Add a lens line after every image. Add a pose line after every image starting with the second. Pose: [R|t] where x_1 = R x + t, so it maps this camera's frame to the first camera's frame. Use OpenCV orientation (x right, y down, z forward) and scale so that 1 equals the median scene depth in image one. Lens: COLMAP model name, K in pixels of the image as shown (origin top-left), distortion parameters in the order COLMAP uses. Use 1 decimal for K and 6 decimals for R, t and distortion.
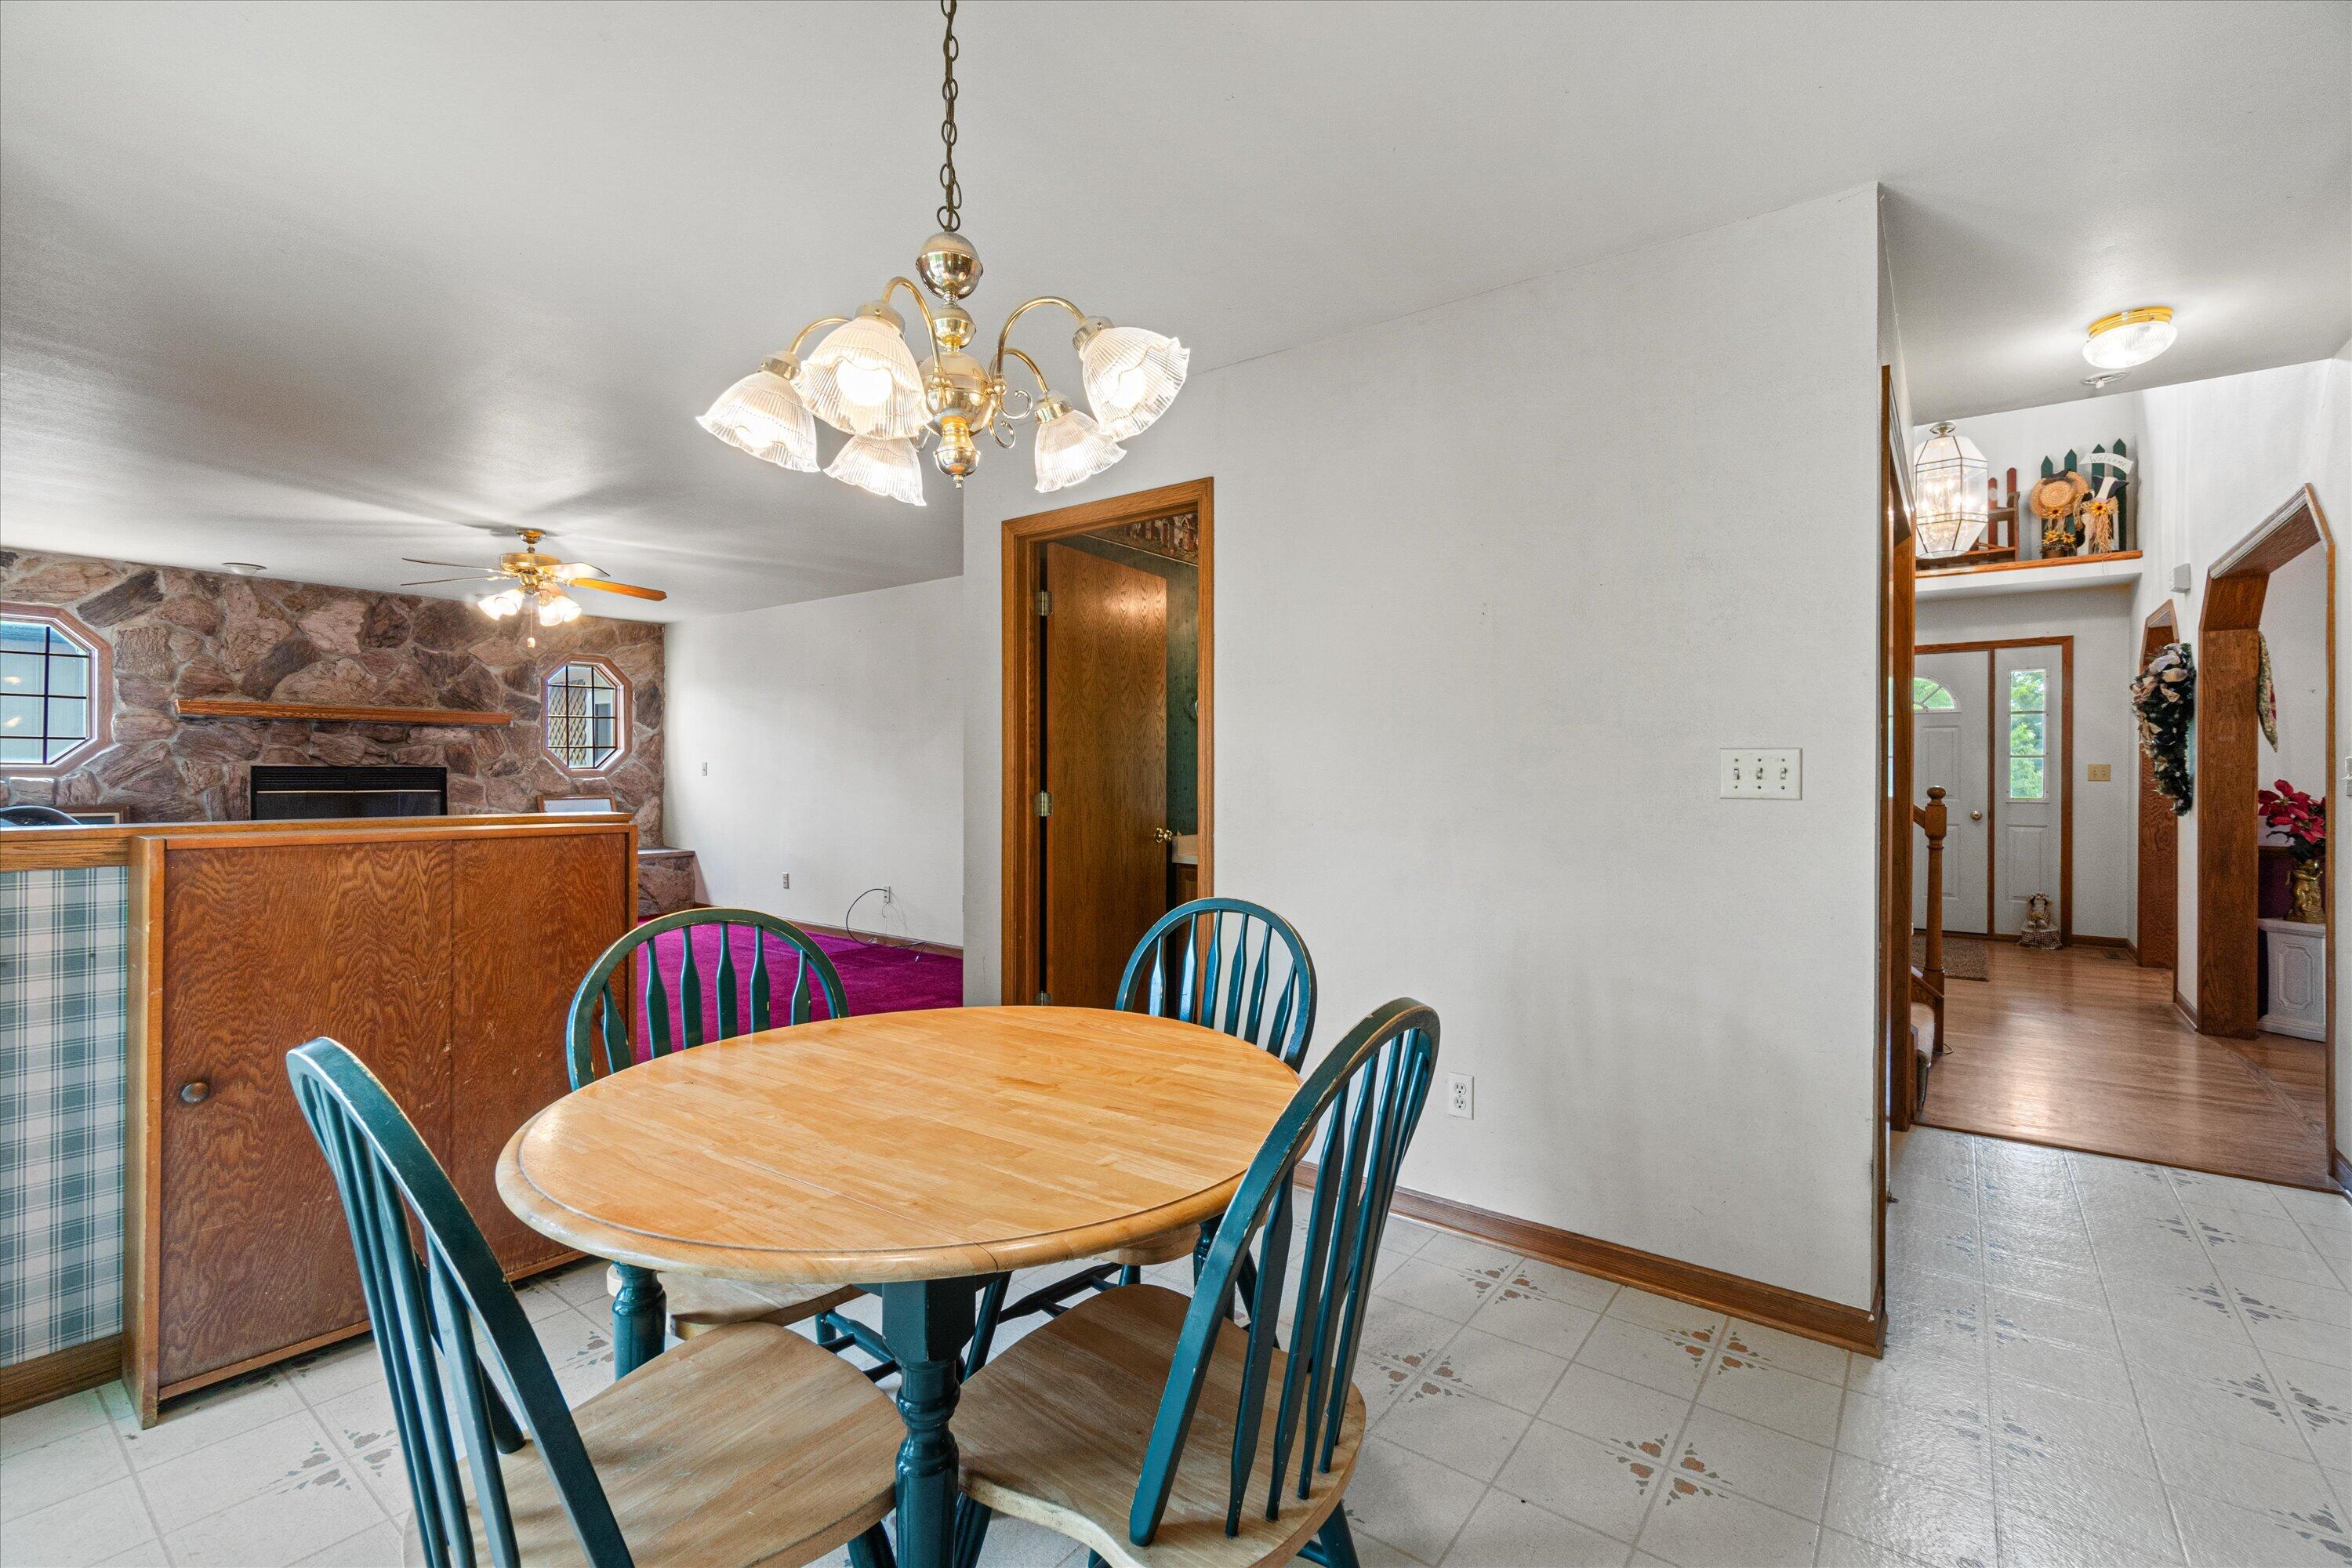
lens RADIAL K [[1017.7, 0, 1192.0], [0, 1017.7, 781.6], [0, 0, 1]] dist [-0.000632, 0.000094]
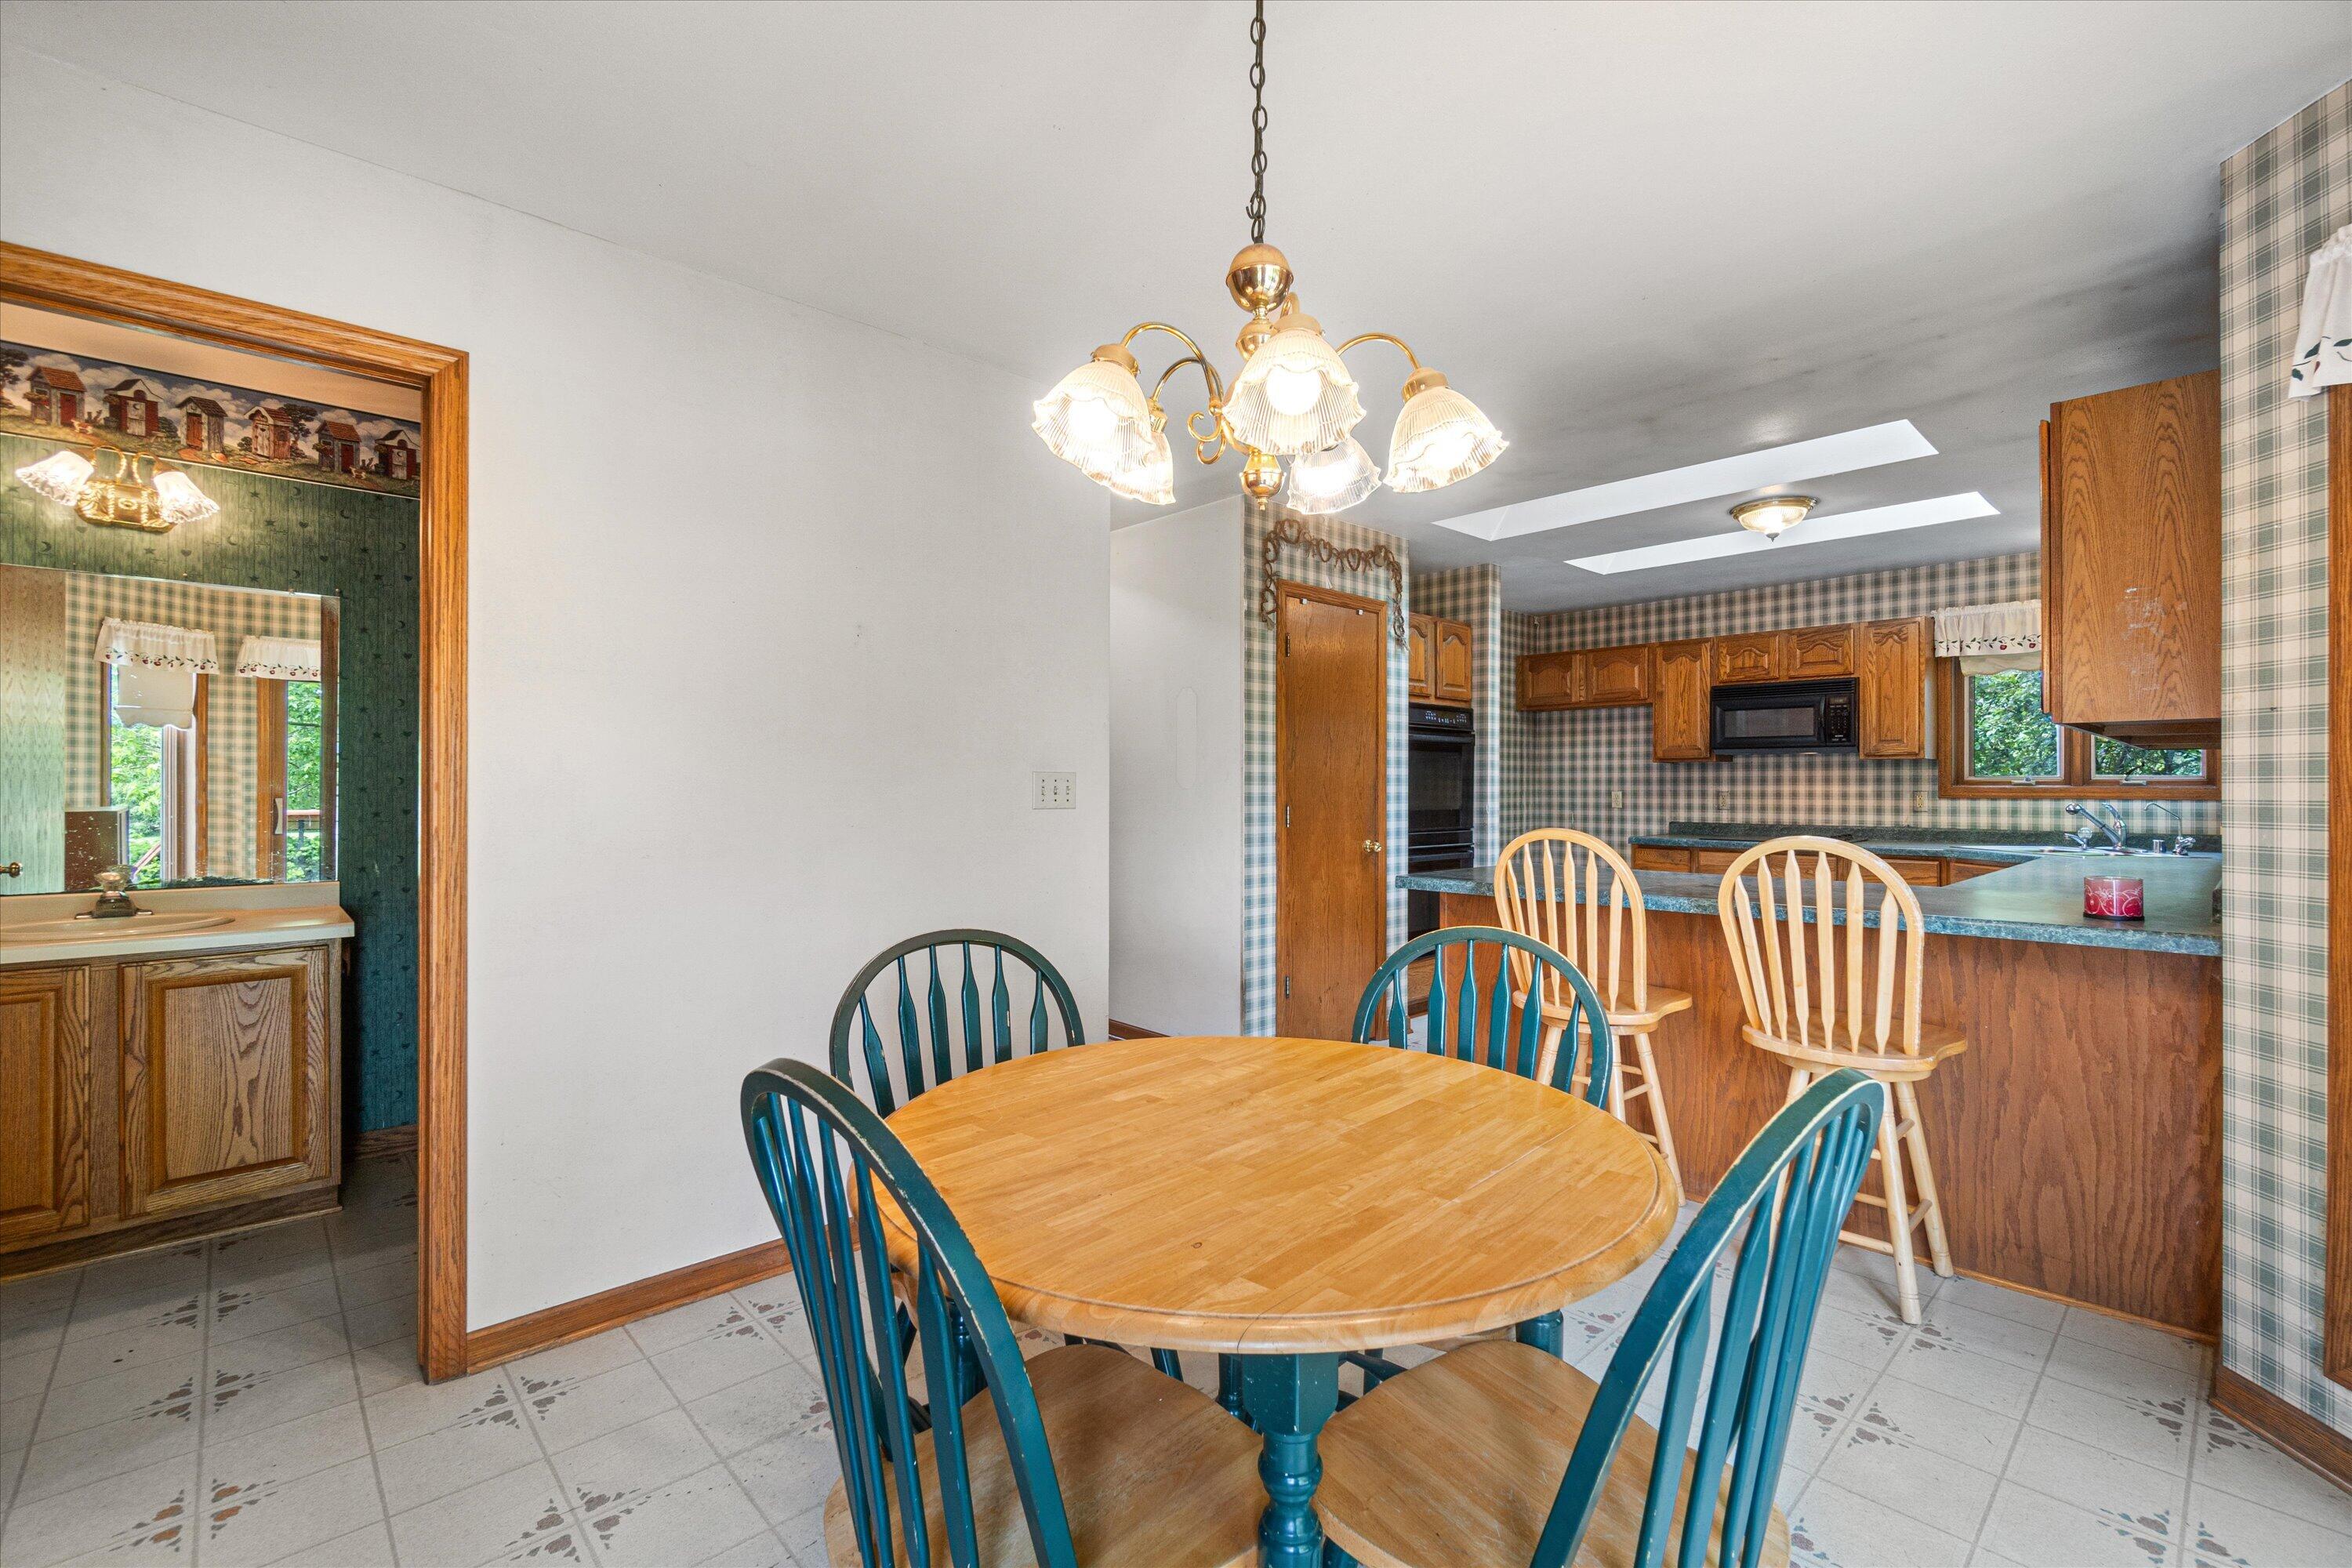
lens RADIAL K [[1017.7, 0, 1192.0], [0, 1017.7, 781.6], [0, 0, 1]] dist [-0.000632, 0.000094]
pose [[0.168856, 0.002546, 0.985637, -0.875775], [0.006923, 0.999969, -0.003769, -0.016004], [-0.985616, 0.007460, 0.168833, 0.649898]]
